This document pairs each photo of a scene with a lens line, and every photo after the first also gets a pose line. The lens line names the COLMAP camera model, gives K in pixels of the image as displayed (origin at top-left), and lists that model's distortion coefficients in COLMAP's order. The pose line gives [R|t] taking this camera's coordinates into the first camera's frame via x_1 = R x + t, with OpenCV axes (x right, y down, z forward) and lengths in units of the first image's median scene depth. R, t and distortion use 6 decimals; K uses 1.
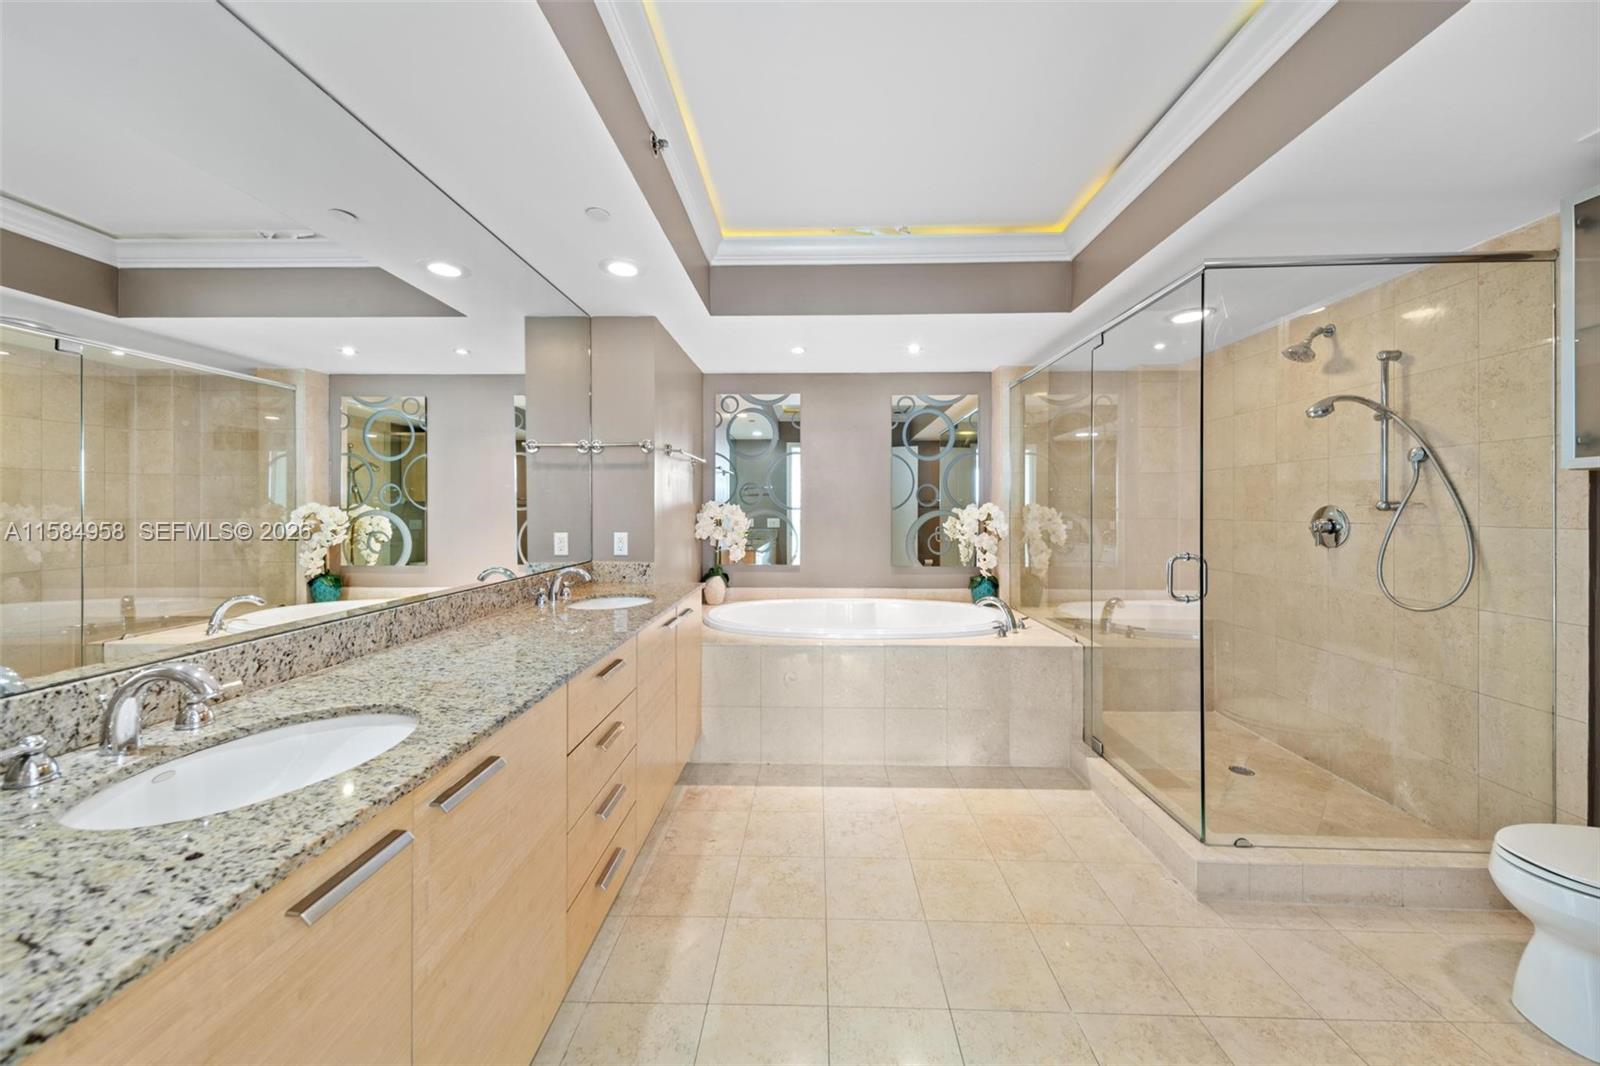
lens RADIAL K [[564.5, 0, 800.8], [0, 564.5, 507.3], [0, 0, 1]] dist [0.005143, -0.000246]
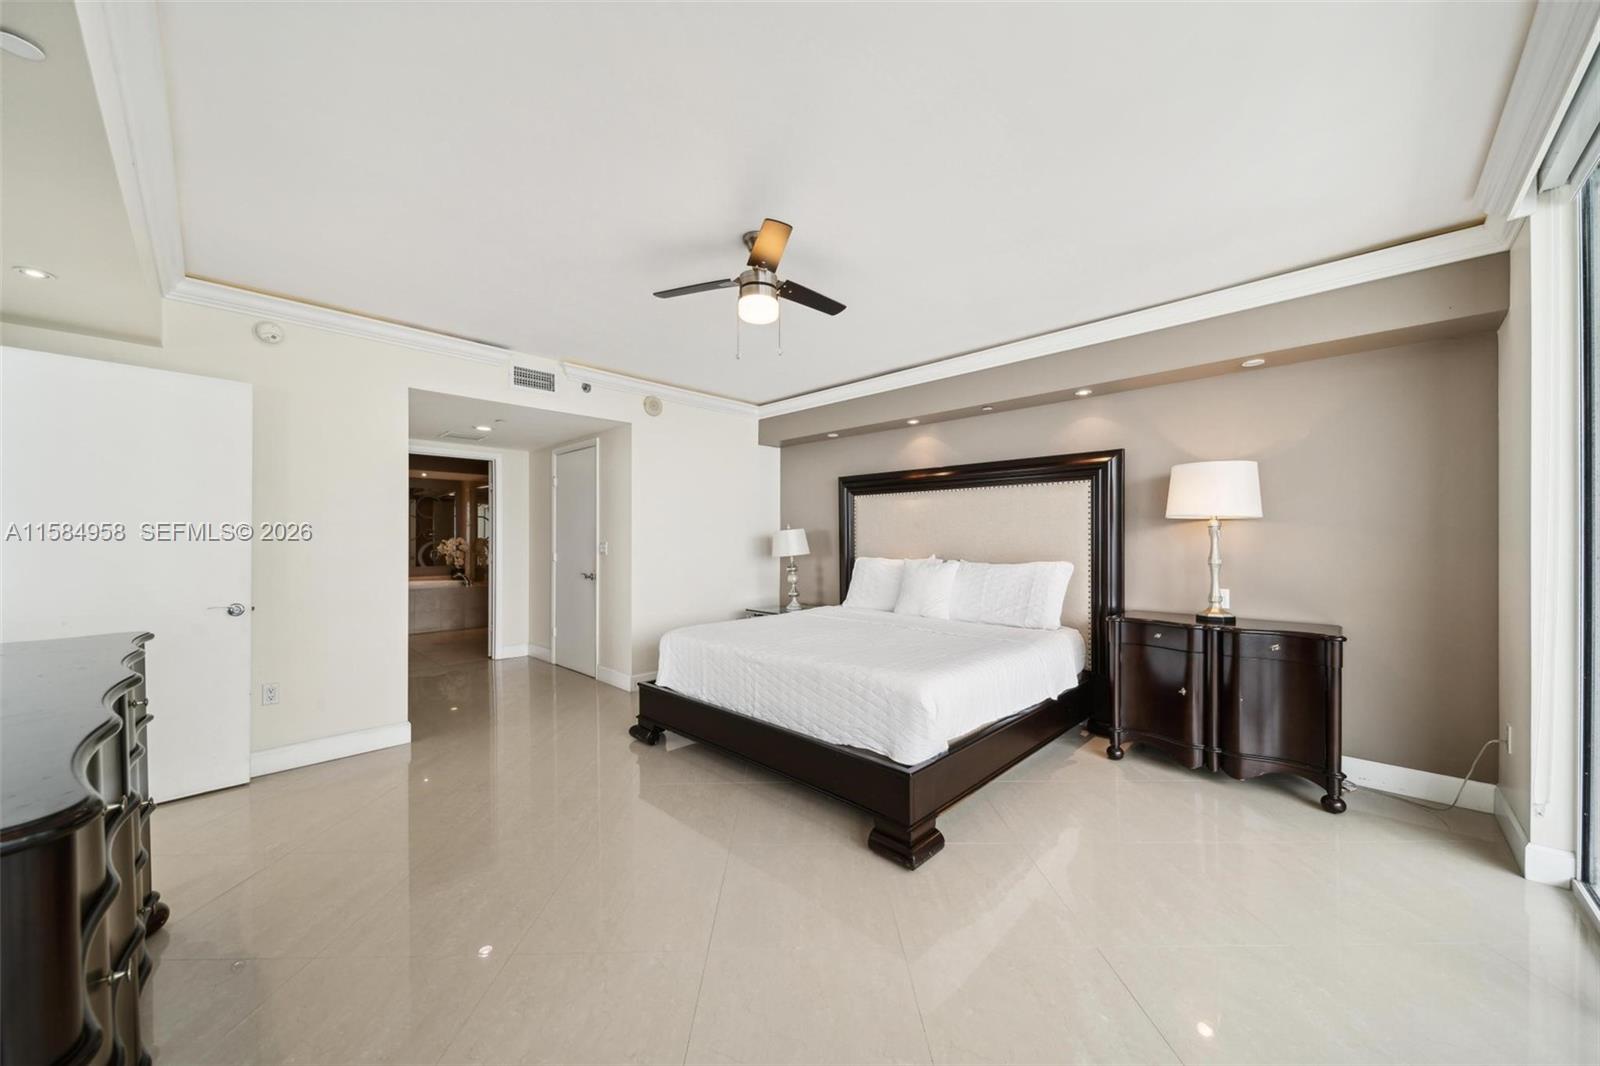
lens RADIAL K [[565.5, 0, 802.1], [0, 565.5, 542.8], [0, 0, 1]] dist [0.001065, -0.000094]
pose [[0.681430, -0.010522, 0.731808, -0.427863], [0.003290, 0.999931, 0.011314, -0.007760], [-0.731876, -0.005302, 0.681417, -1.680677]]
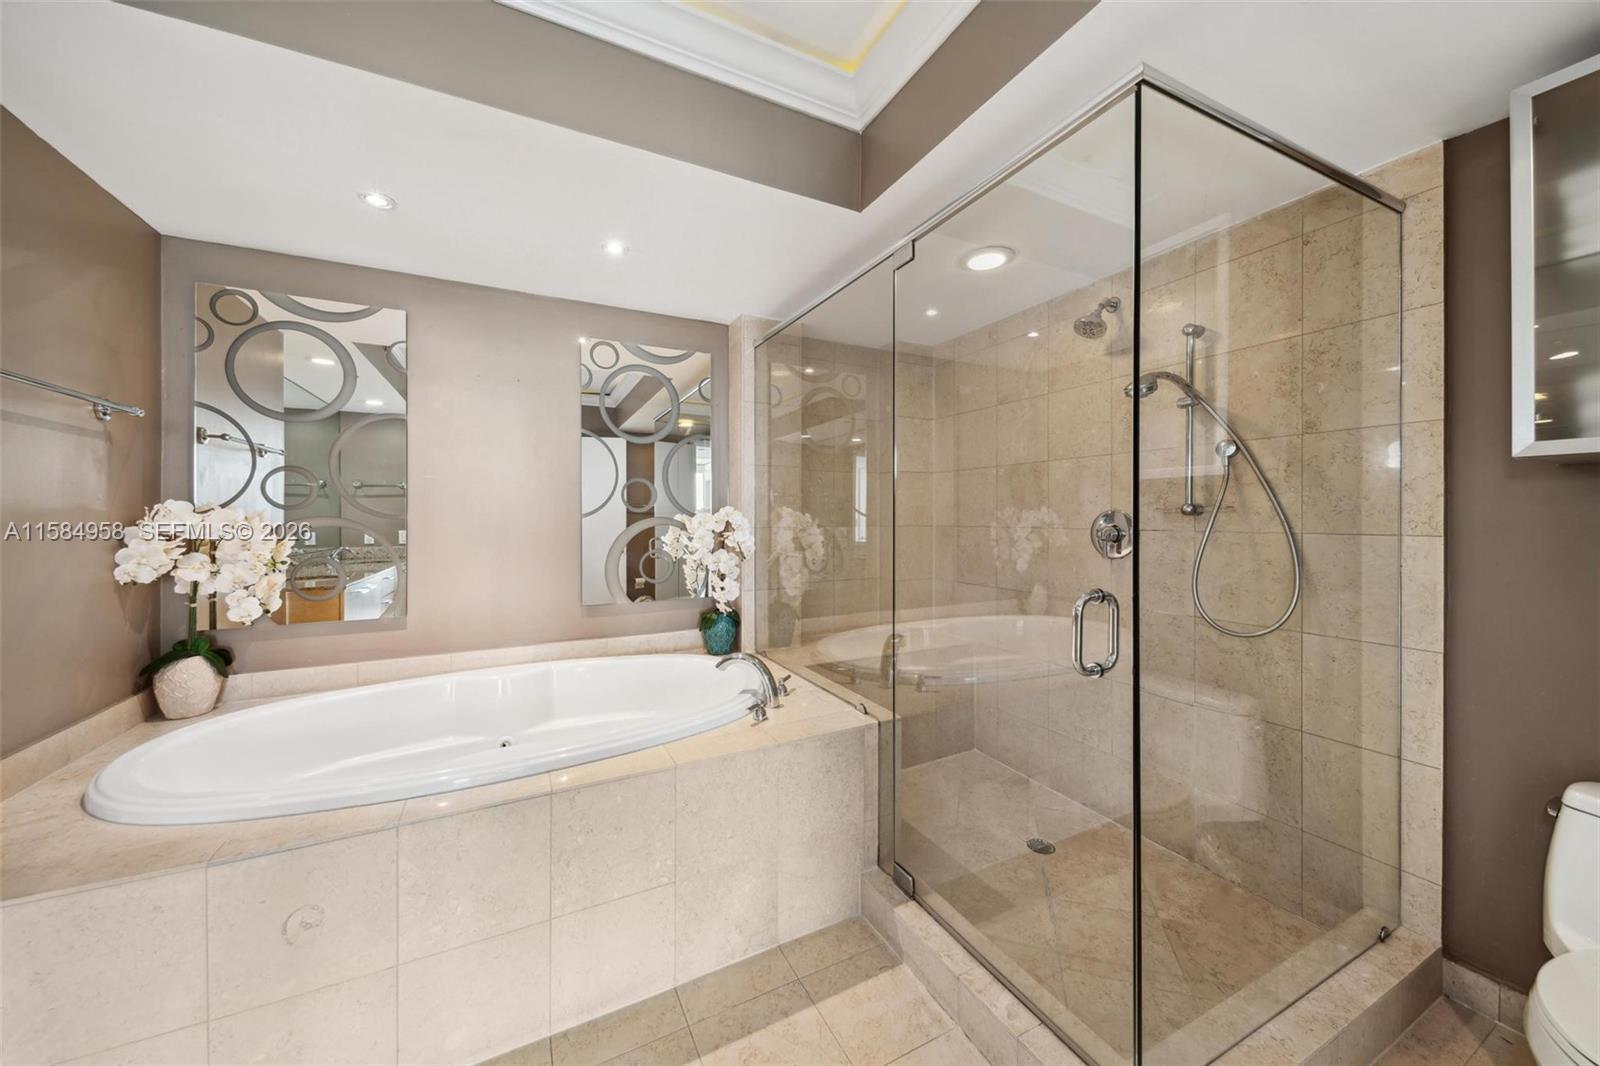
lens RADIAL K [[566.7, 0, 800.4], [0, 566.7, 516.8], [0, 0, 1]] dist [0.001639, -0.000374]
pose [[0.879527, -0.004267, 0.475830, 0.079906], [0.002282, 0.999986, 0.004751, 0.002009], [-0.475844, -0.003093, 0.879524, 0.346908]]
